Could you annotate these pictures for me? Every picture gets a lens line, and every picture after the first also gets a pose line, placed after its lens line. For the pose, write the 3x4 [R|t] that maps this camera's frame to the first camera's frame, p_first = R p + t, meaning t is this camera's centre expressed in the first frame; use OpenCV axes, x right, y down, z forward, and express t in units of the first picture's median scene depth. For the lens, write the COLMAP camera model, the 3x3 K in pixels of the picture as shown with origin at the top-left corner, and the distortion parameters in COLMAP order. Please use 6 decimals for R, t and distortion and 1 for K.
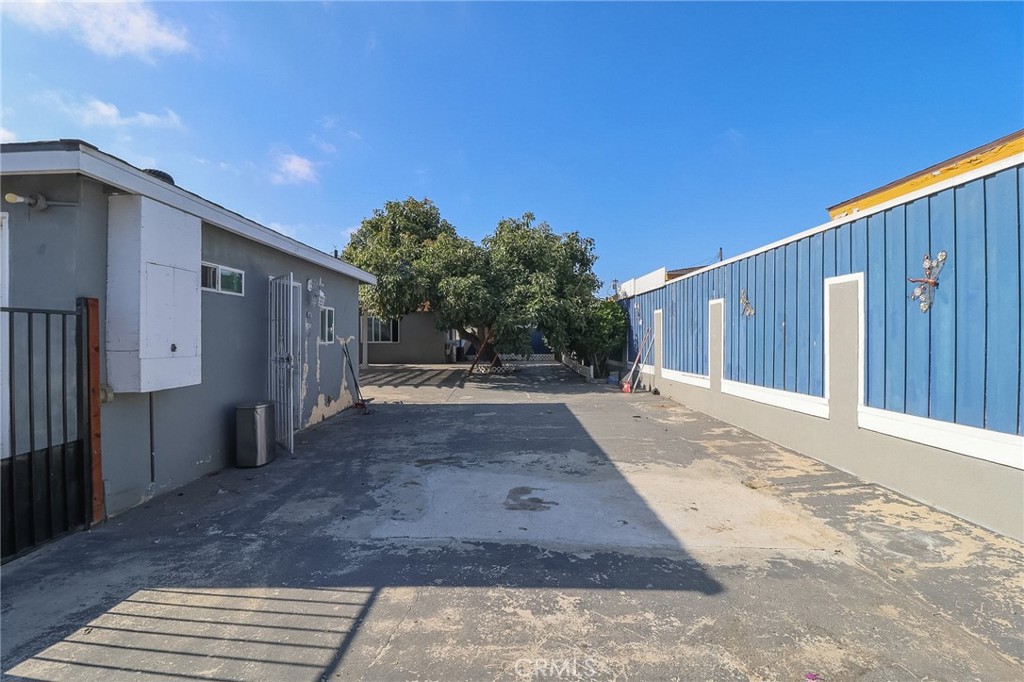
lens RADIAL K [[468.0, 0, 512.8], [0, 468.0, 338.9], [0, 0, 1]] dist [-0.002285, -0.000164]
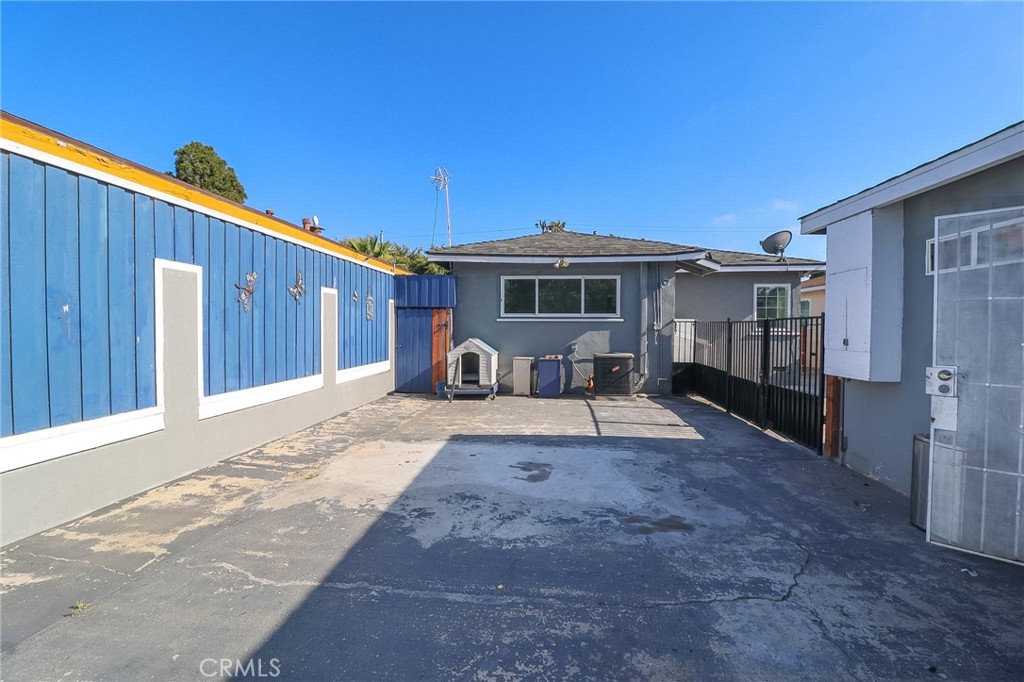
lens RADIAL K [[468.0, 0, 516.2], [0, 468.0, 336.8], [0, 0, 1]] dist [-0.002285, -0.000164]
pose [[-0.996197, -0.005031, 0.086979, -0.025598], [-0.003070, 0.999738, 0.022673, -0.016033], [-0.087070, 0.022319, -0.995952, 2.070298]]
